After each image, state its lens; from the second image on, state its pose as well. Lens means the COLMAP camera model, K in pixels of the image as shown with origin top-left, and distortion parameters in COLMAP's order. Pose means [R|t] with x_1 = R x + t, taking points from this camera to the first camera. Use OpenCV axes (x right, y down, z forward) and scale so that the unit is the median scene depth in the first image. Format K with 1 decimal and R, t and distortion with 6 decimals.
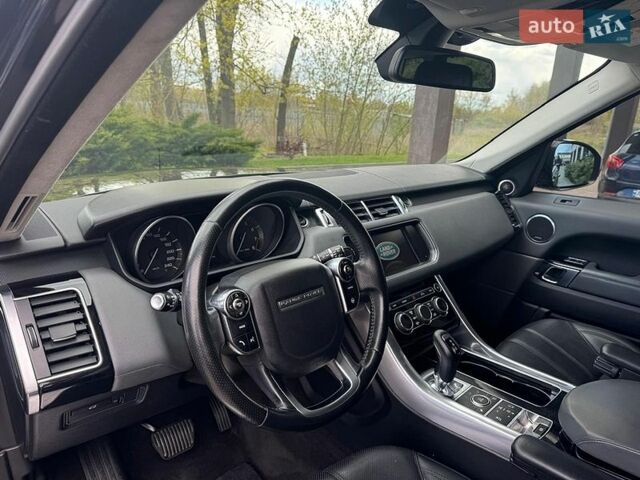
lens RADIAL K [[479.8, 0, 318.7], [0, 479.8, 238.9], [0, 0, 1]] dist [0.103021, -0.128104]
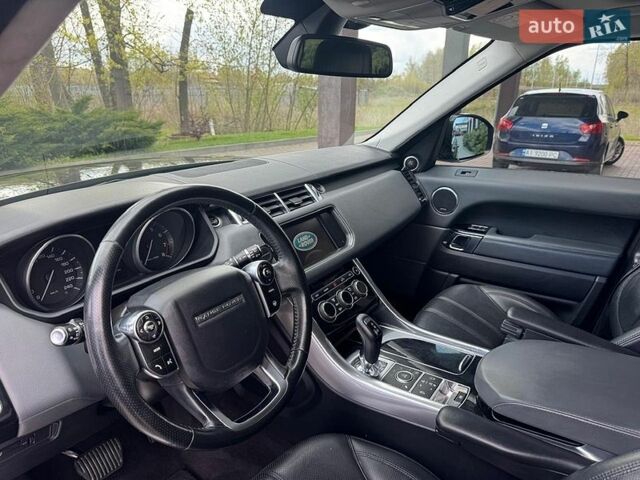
lens RADIAL K [[479.8, 0, 318.7], [0, 479.8, 238.9], [0, 0, 1]] dist [0.103021, -0.128104]
pose [[0.981530, -0.100683, 0.162673, 0.009037], [0.092593, 0.994095, 0.056589, -0.032269], [-0.167410, -0.040481, 0.985056, 0.013006]]
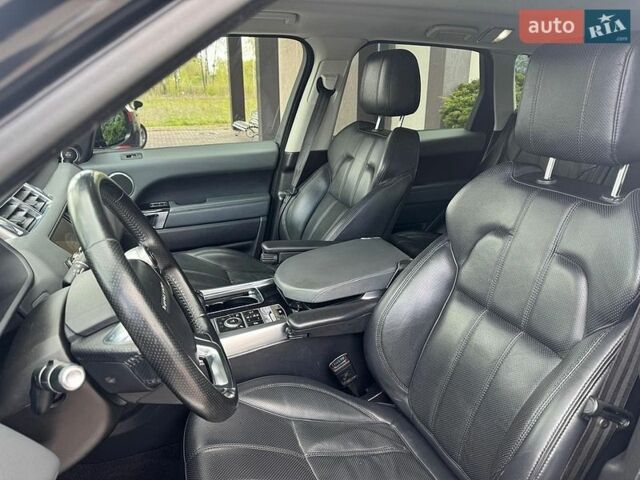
lens RADIAL K [[479.8, 0, 318.7], [0, 479.8, 238.9], [0, 0, 1]] dist [0.103021, -0.128104]
pose [[0.404600, -0.339798, 0.849021, -0.451254], [0.270401, 0.931345, 0.243886, -0.079595], [-0.873603, 0.130899, 0.468704, 0.190093]]
